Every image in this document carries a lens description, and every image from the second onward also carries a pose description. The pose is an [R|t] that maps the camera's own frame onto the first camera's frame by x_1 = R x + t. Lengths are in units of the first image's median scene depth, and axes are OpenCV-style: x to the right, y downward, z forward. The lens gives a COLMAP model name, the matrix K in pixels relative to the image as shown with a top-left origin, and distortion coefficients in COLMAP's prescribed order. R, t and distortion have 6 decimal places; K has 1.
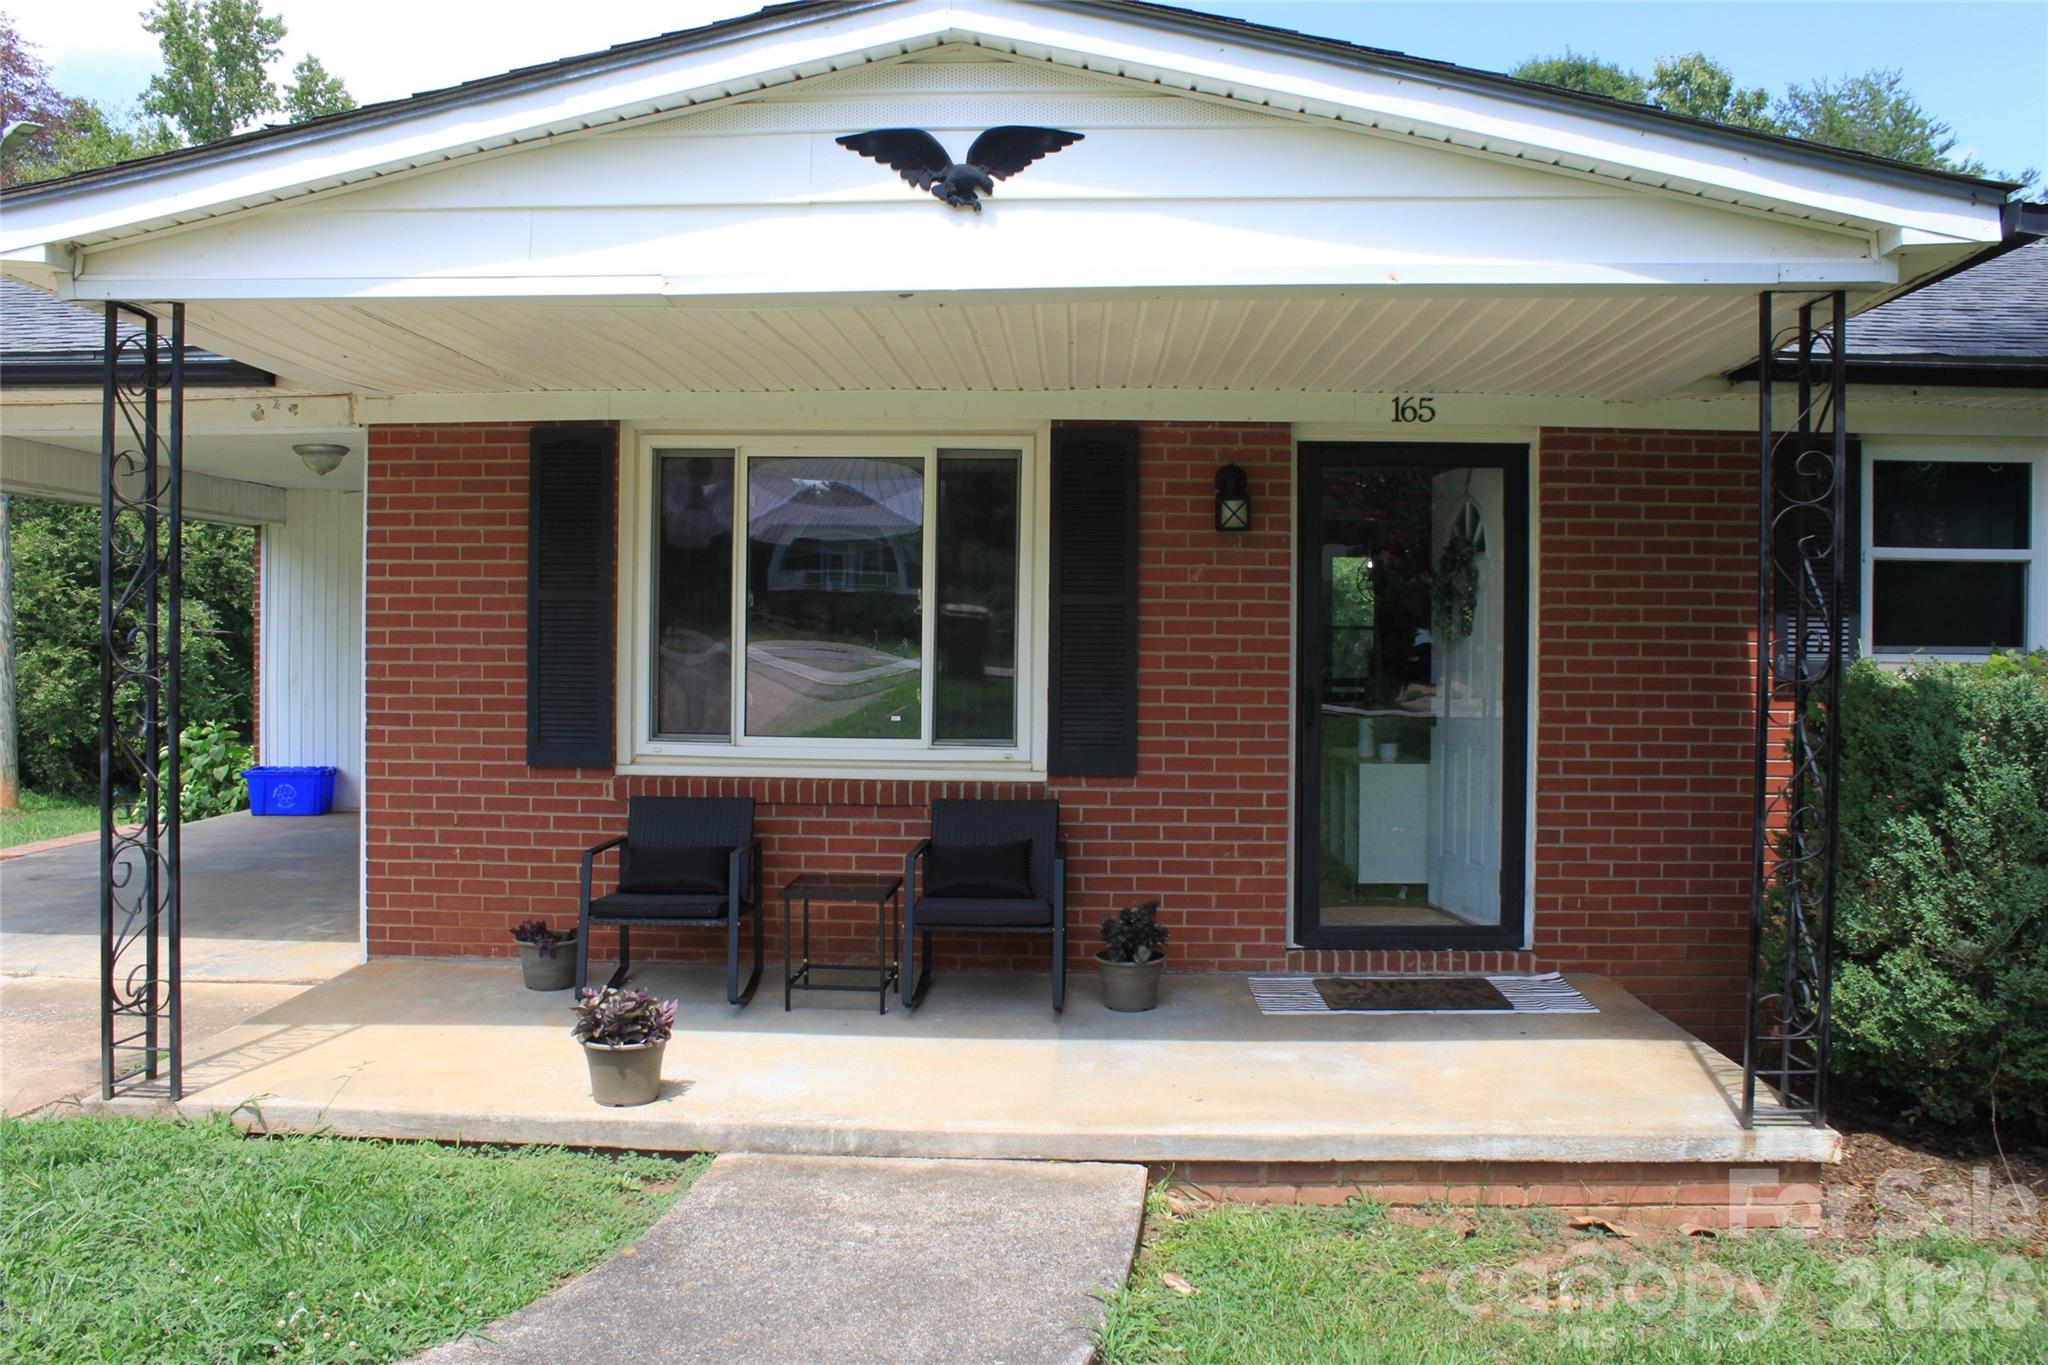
lens RADIAL K [[1686.8, 0, 1027.4], [0, 1686.8, 660.9], [0, 0, 1]] dist [-0.170645, 0.149450]
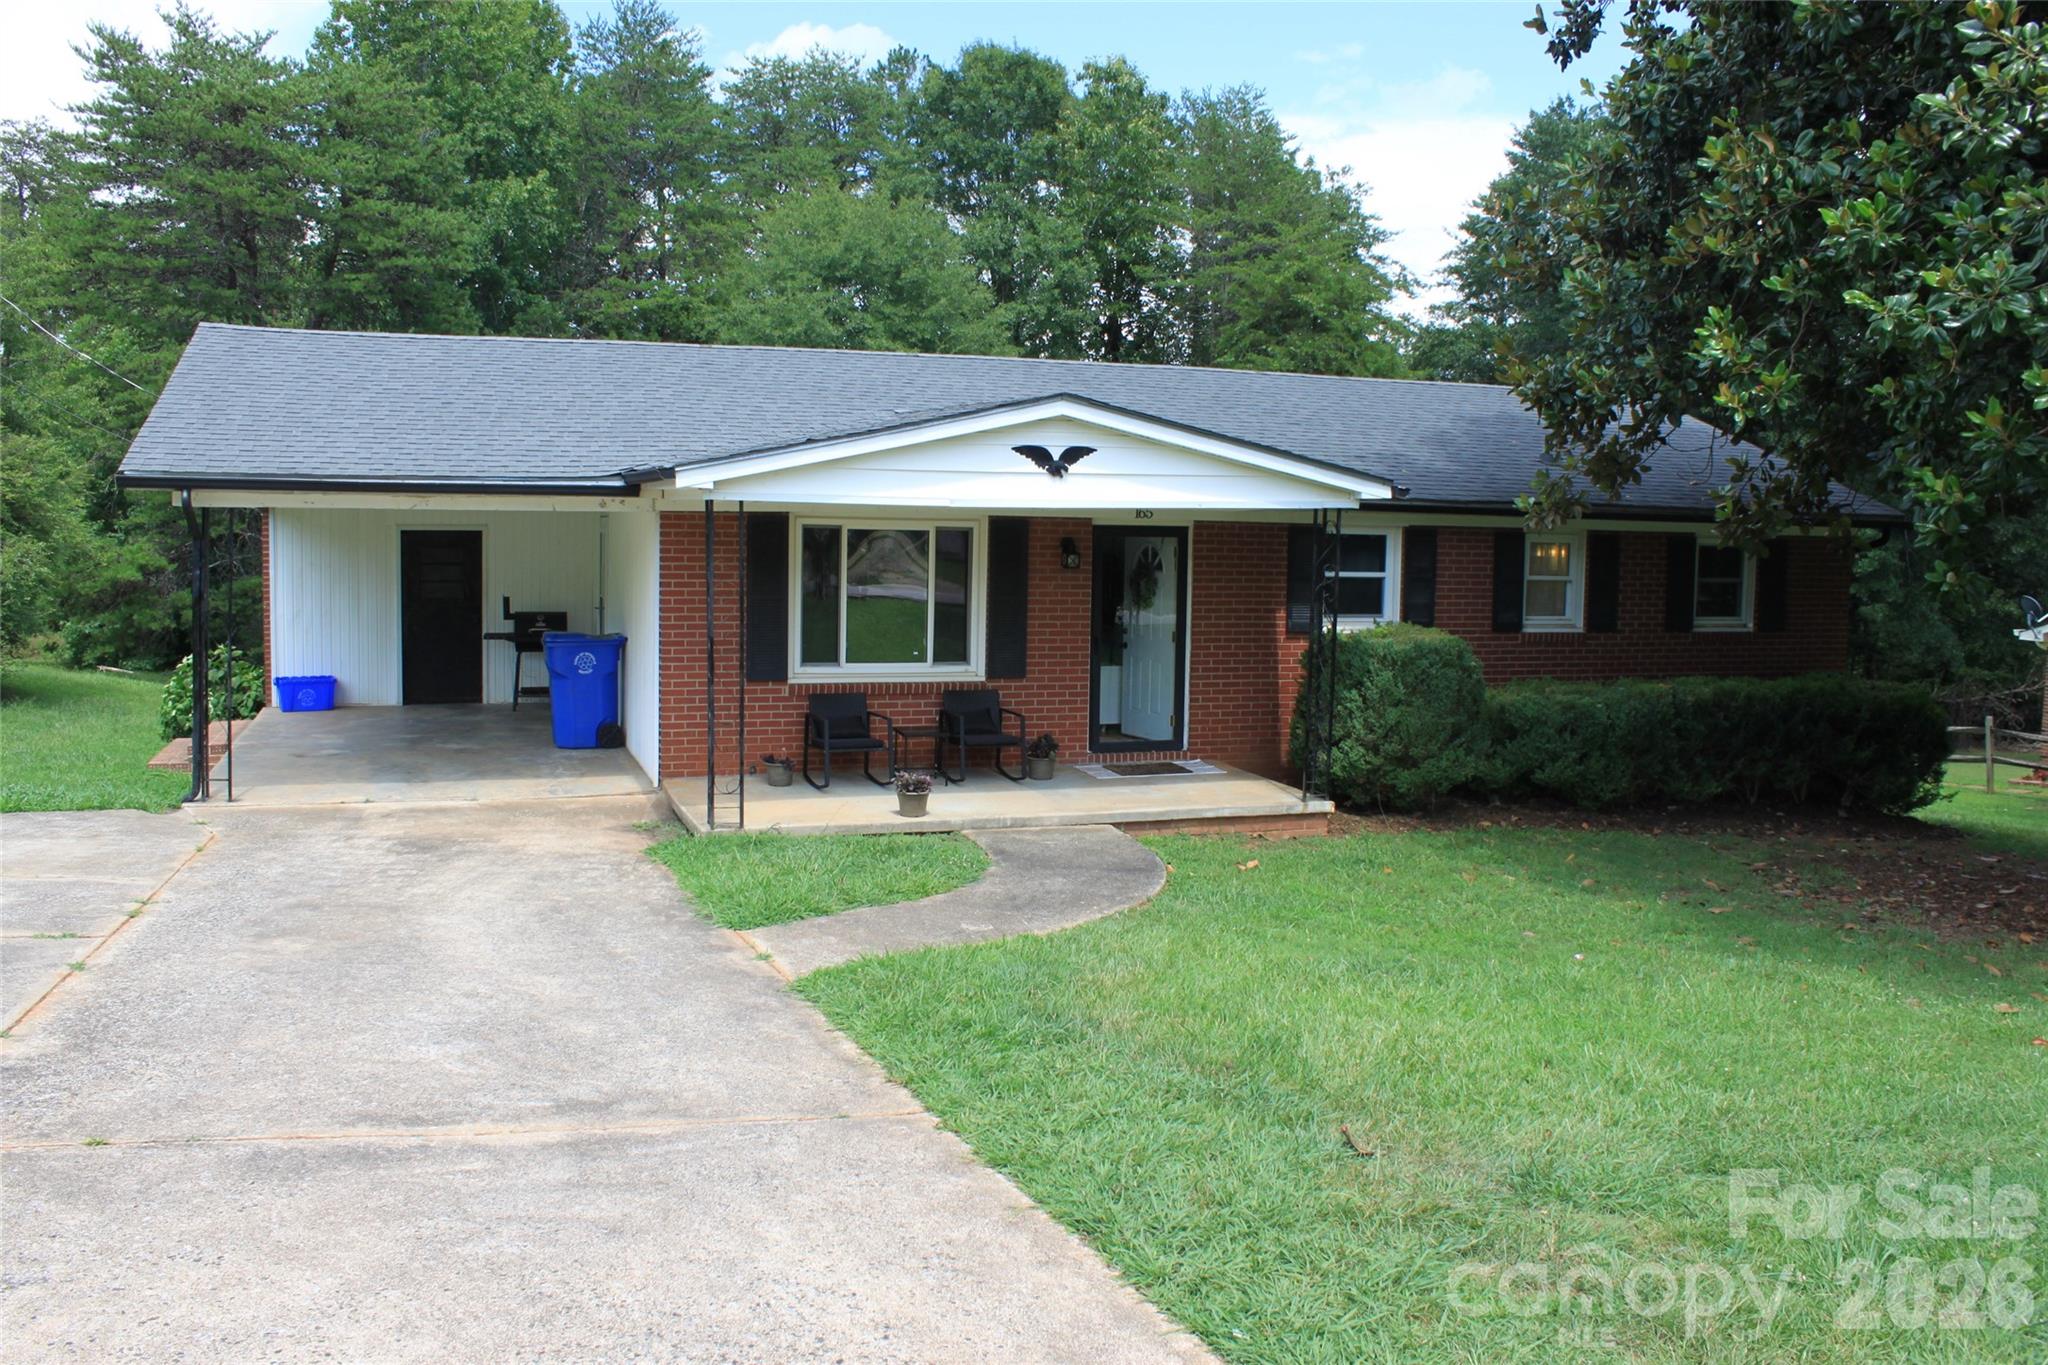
lens RADIAL K [[1686.8, 0, 1023.7], [0, 1686.8, 667.2], [0, 0, 1]] dist [-0.170645, 0.149450]
pose [[0.929396, -0.023515, 0.368335, -0.750956], [-0.008432, 0.996355, 0.084887, -0.132768], [-0.368989, -0.081999, 0.925810, -1.045719]]
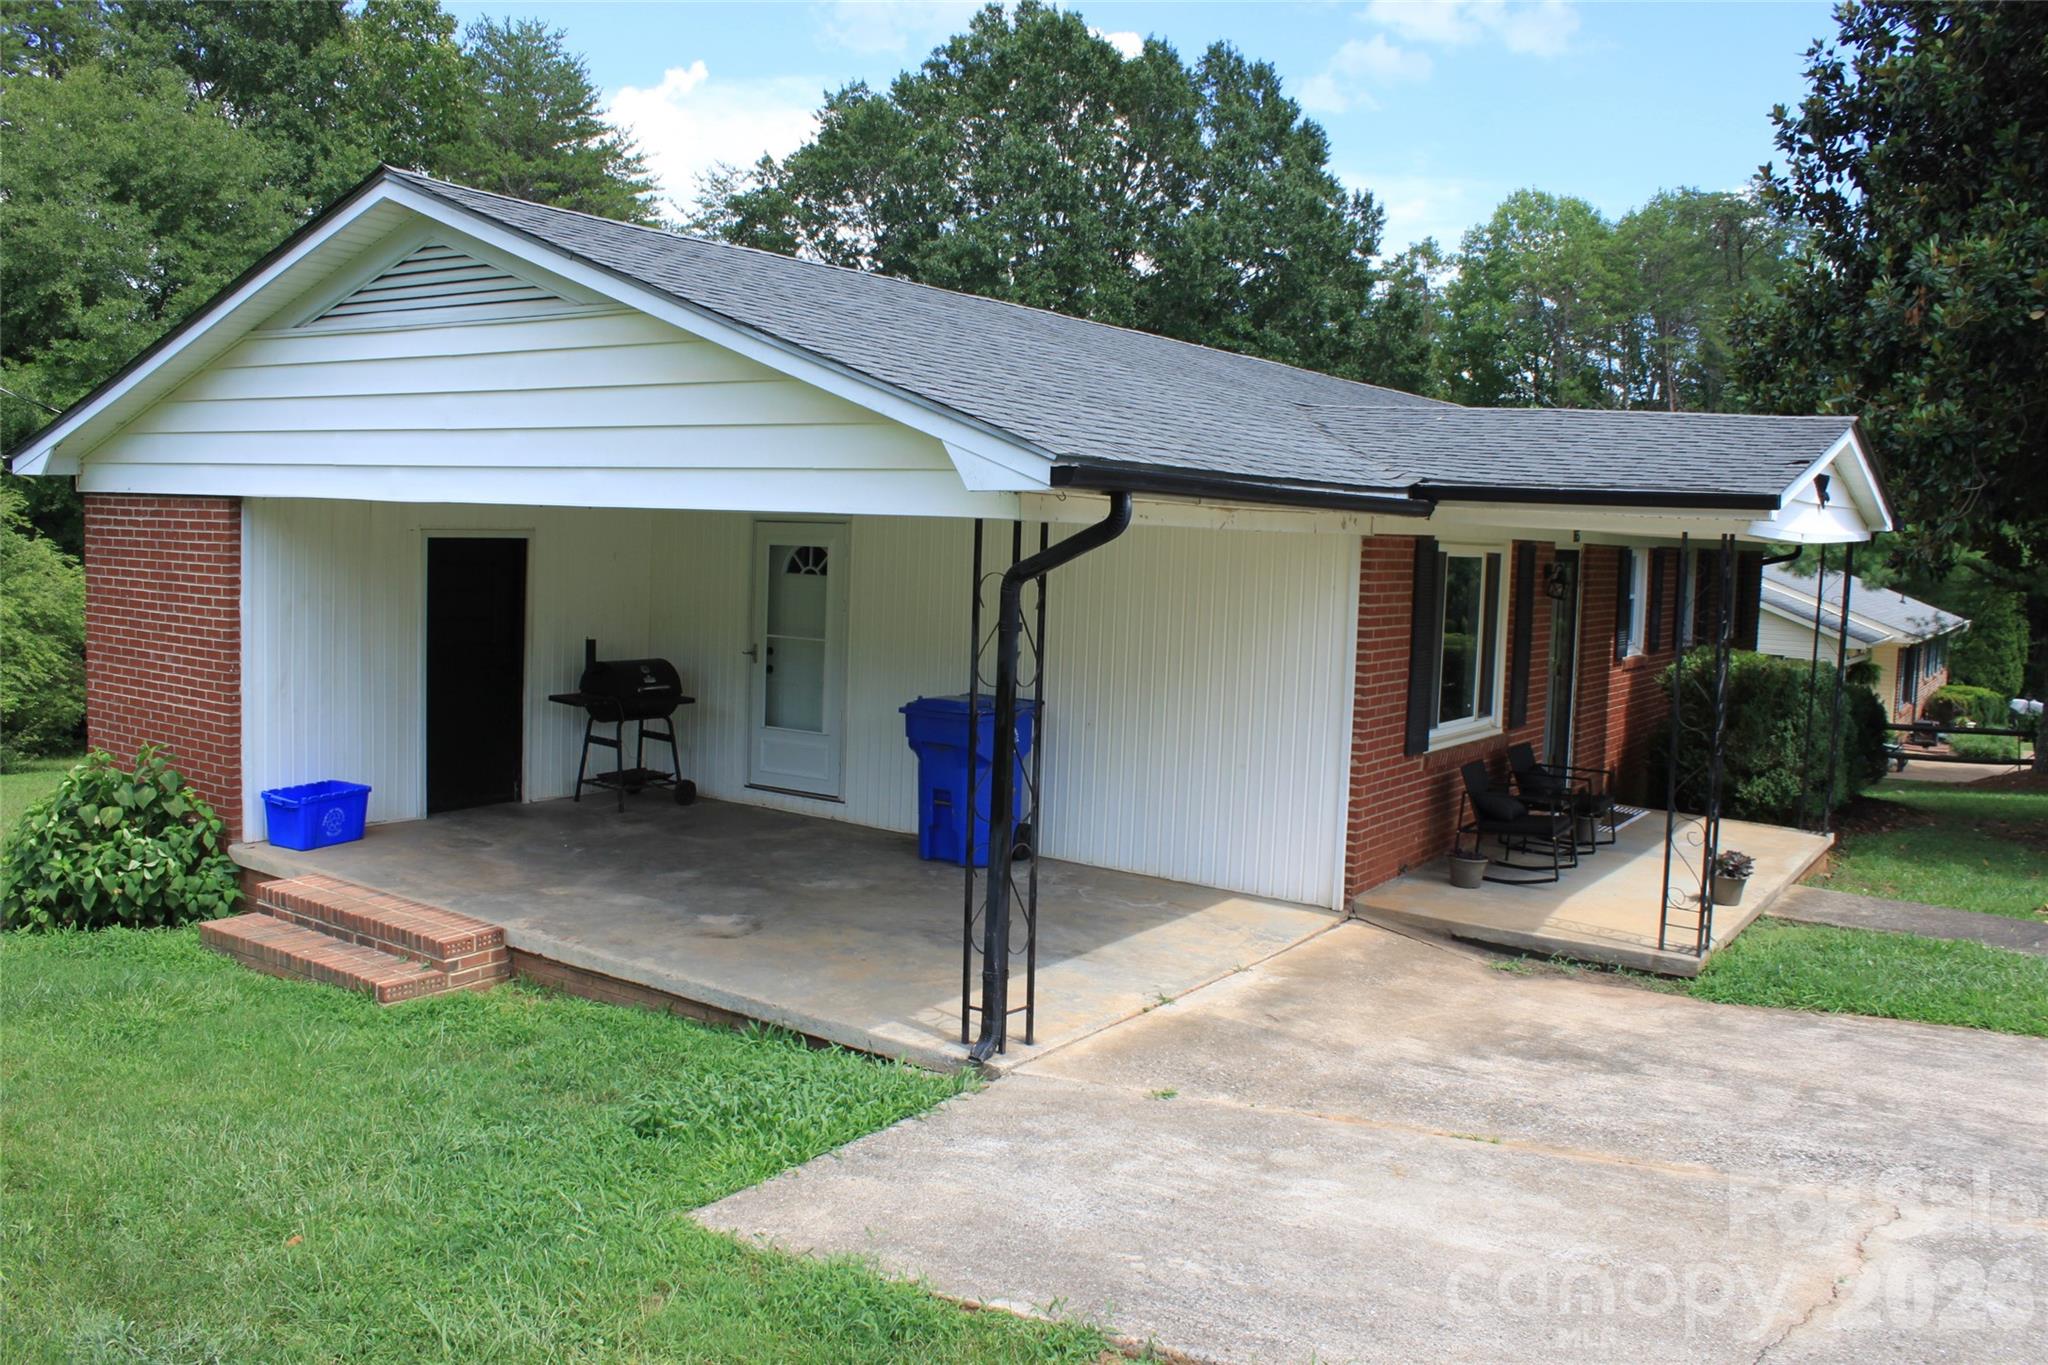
lens RADIAL K [[1686.8, 0, 1017.4], [0, 1686.8, 670.0], [0, 0, 1]] dist [-0.170645, 0.149450]
pose [[0.532132, -0.063499, 0.844277, -1.835561], [-0.024810, 0.995586, 0.090516, -0.152033], [-0.846298, -0.069113, 0.528208, 0.489755]]
